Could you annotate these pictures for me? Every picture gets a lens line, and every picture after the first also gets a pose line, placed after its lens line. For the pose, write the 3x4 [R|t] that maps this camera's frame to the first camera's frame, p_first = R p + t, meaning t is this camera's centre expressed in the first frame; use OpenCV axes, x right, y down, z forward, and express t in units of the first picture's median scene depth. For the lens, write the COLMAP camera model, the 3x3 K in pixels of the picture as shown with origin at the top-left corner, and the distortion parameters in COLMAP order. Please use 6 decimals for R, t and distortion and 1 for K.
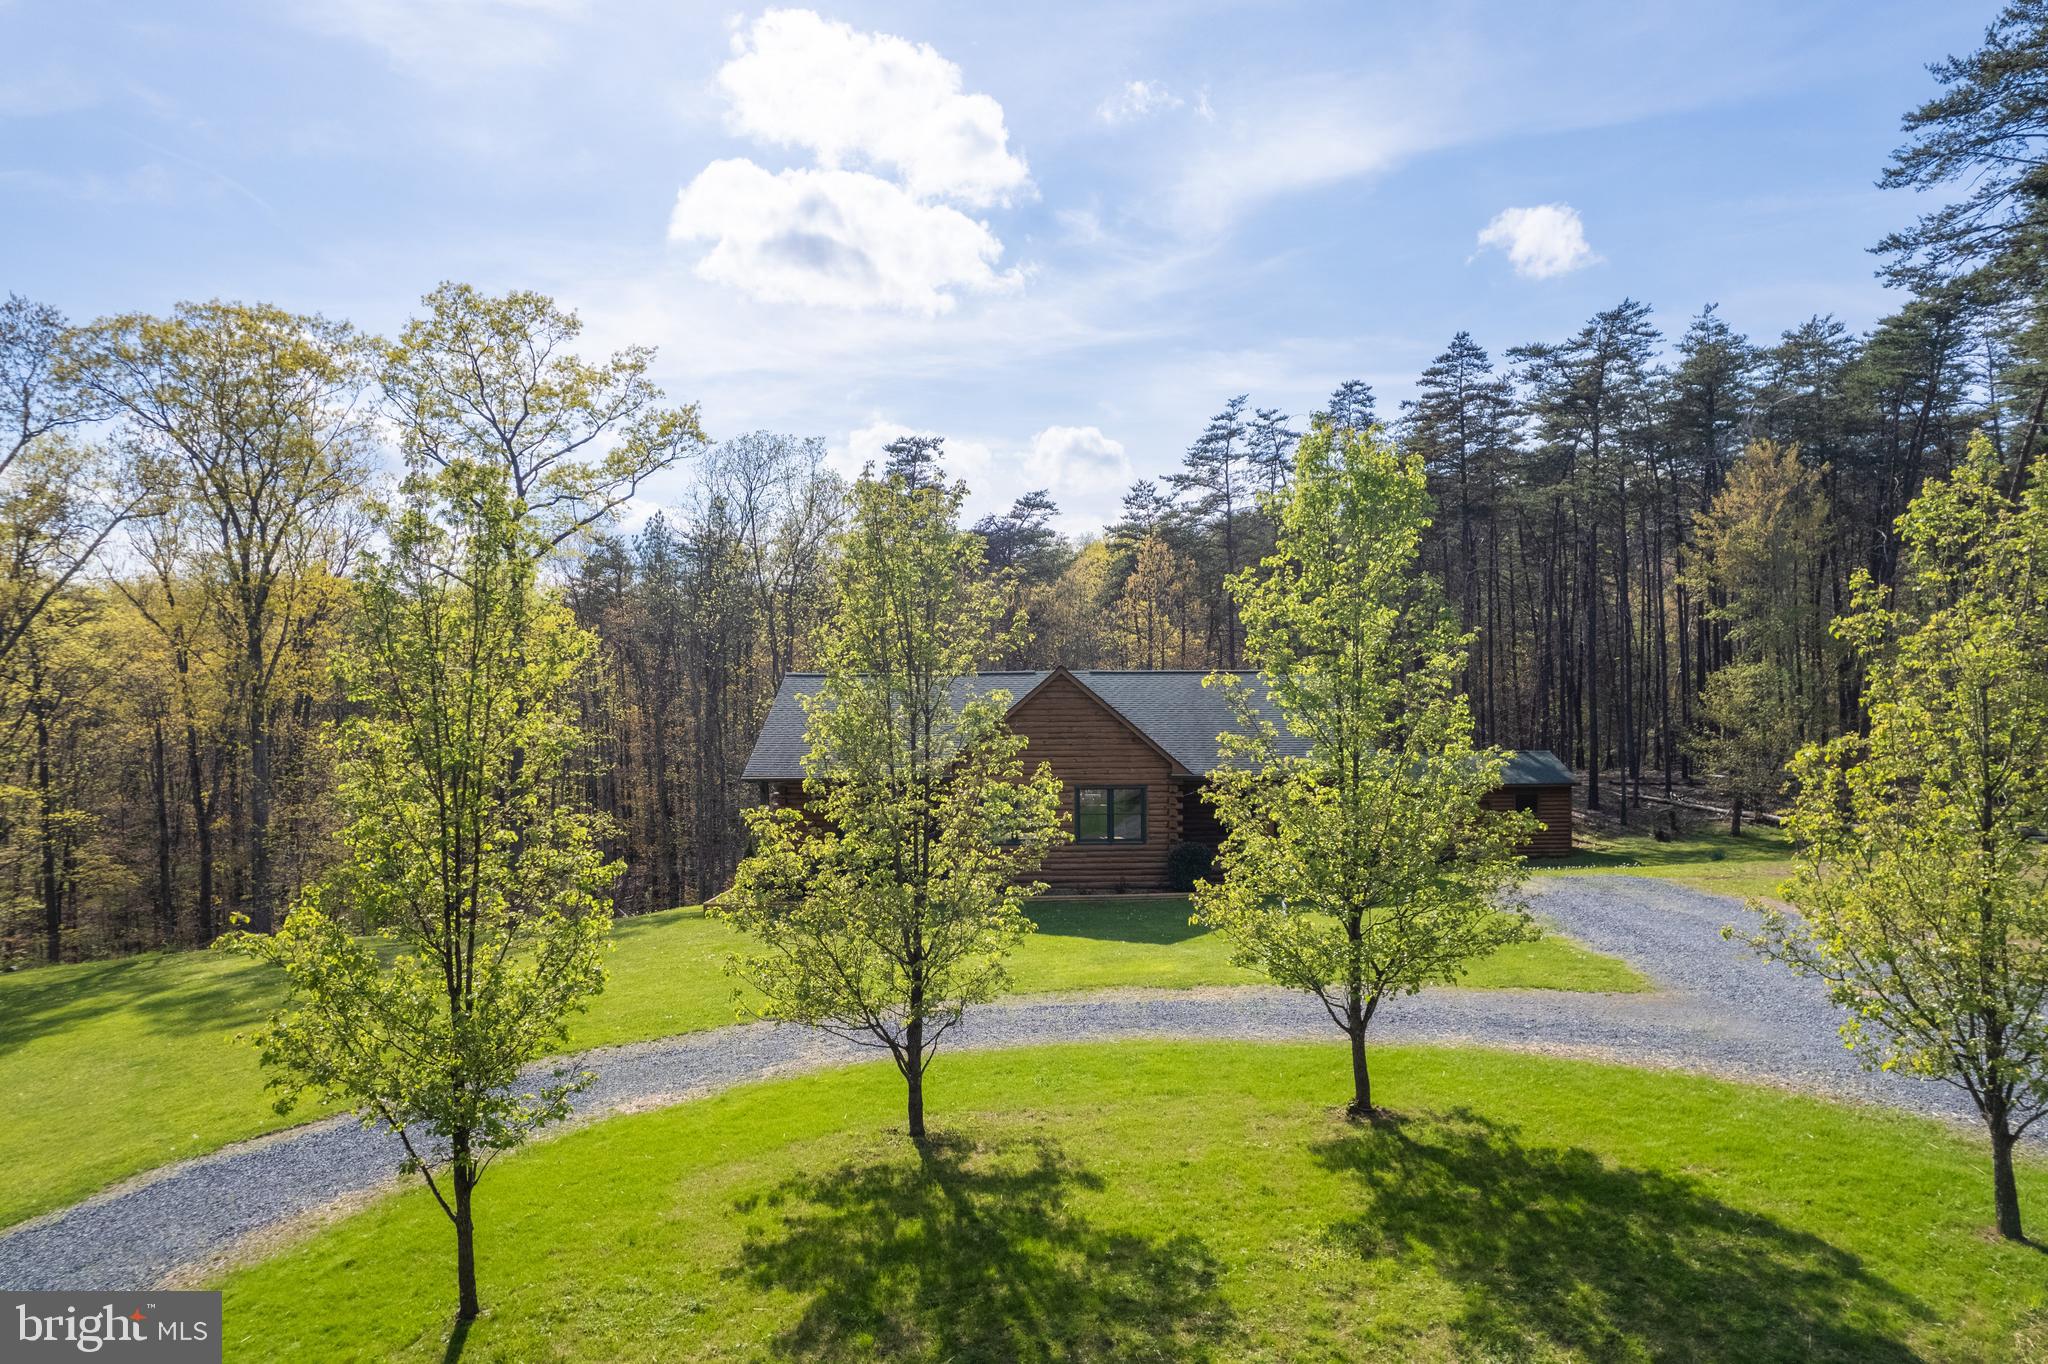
lens RADIAL K [[1318.0, 0, 1028.4], [0, 1318.0, 707.1], [0, 0, 1]] dist [-0.076062, 0.067514]
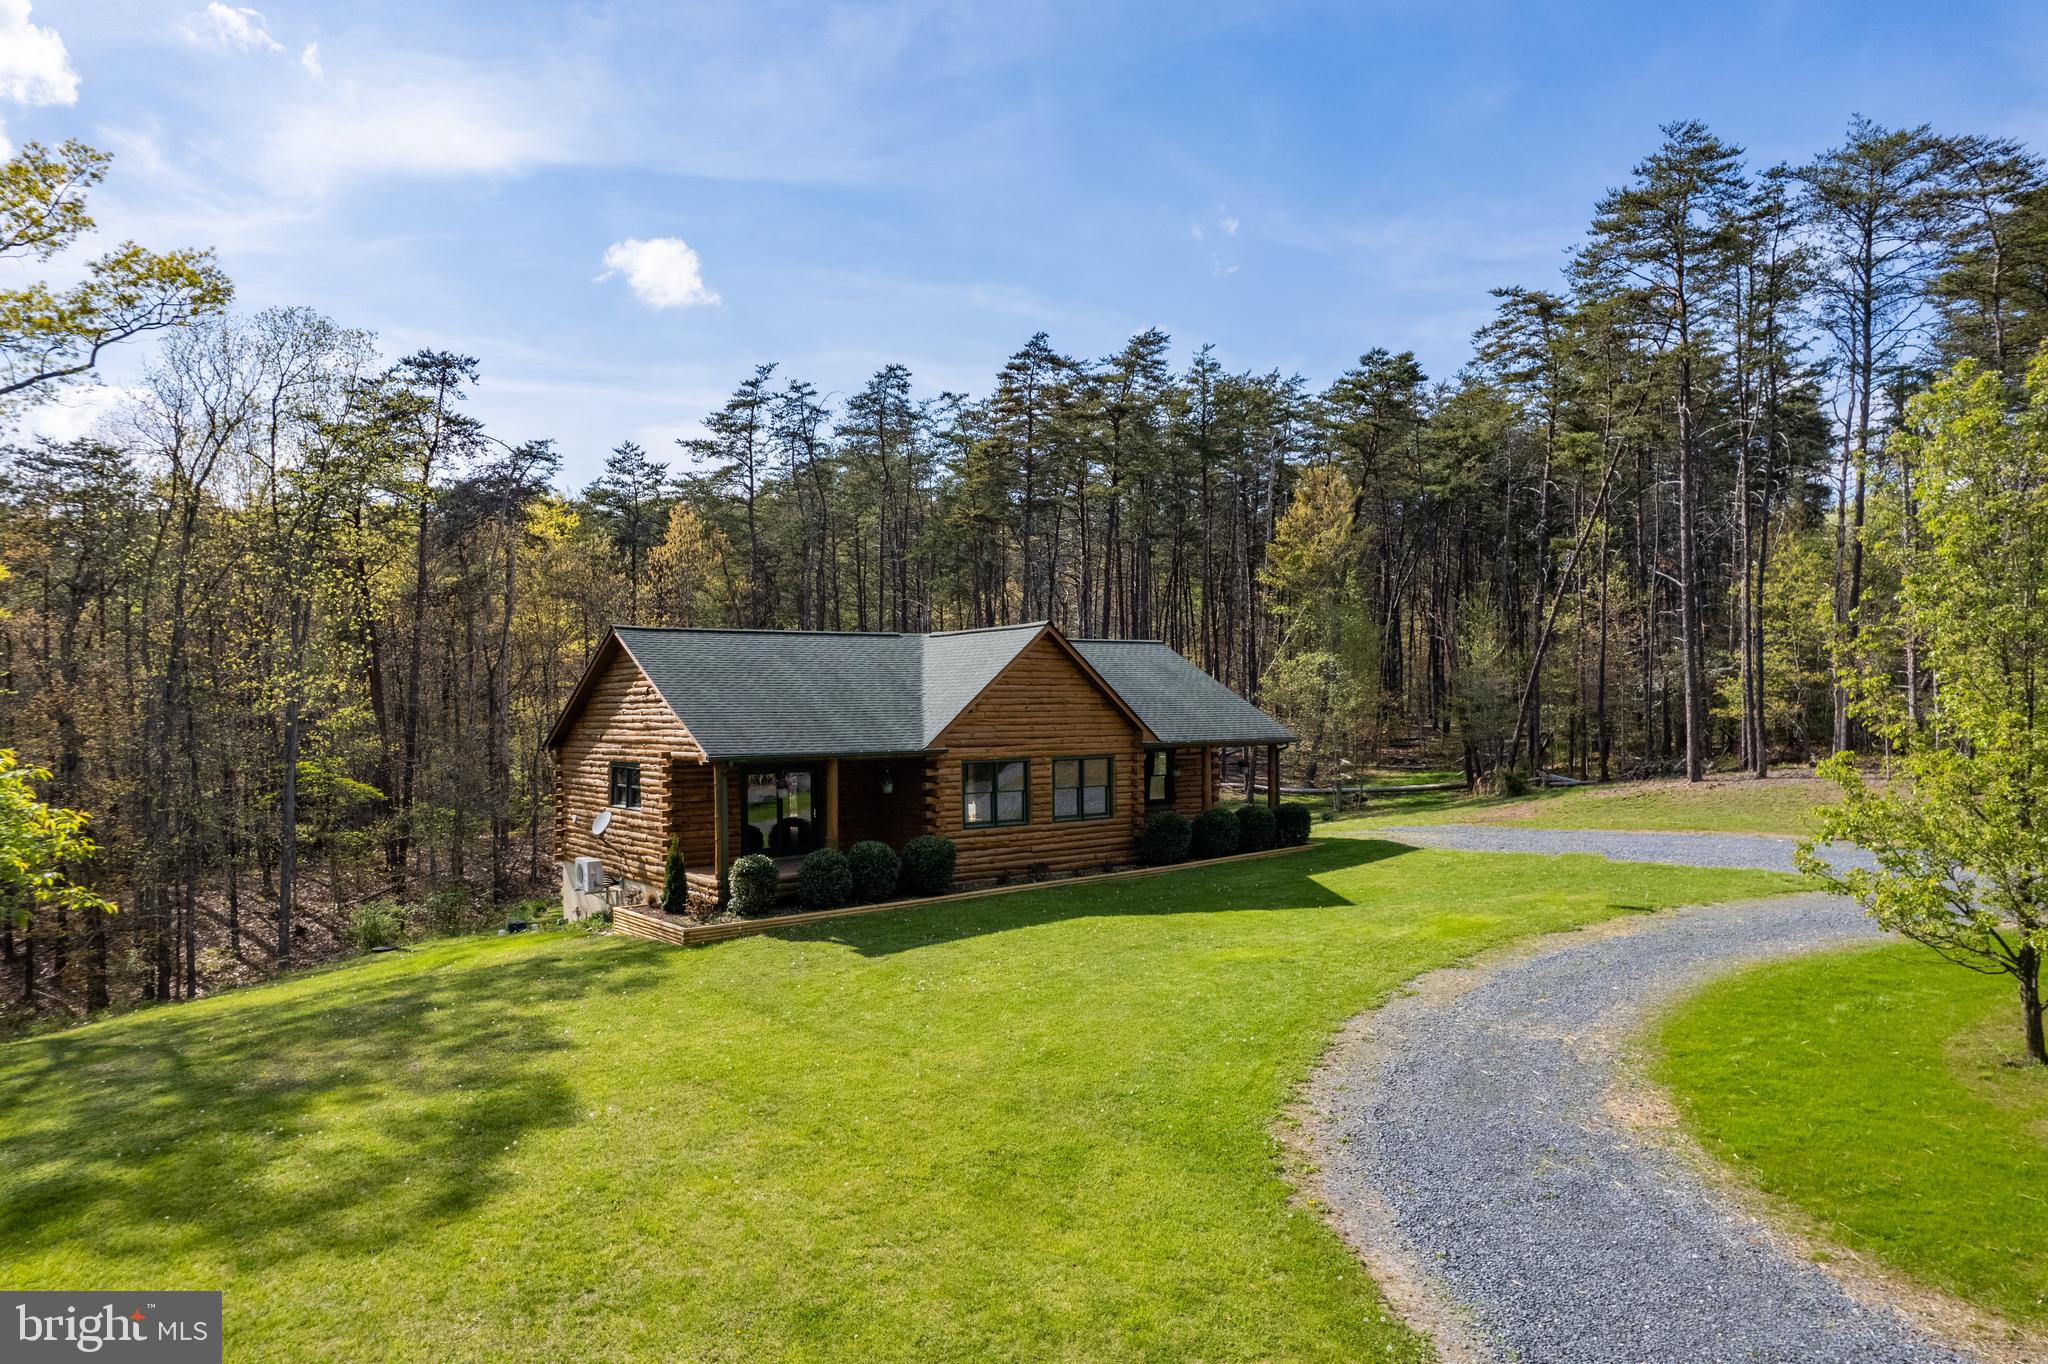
lens RADIAL K [[1318.0, 0, 1028.4], [0, 1318.0, 707.1], [0, 0, 1]] dist [-0.076062, 0.067514]
pose [[0.802522, 0.003521, 0.596612, -0.250611], [0.003026, 0.999946, -0.009971, 0.019346], [-0.596615, 0.009807, 0.802468, 0.137187]]
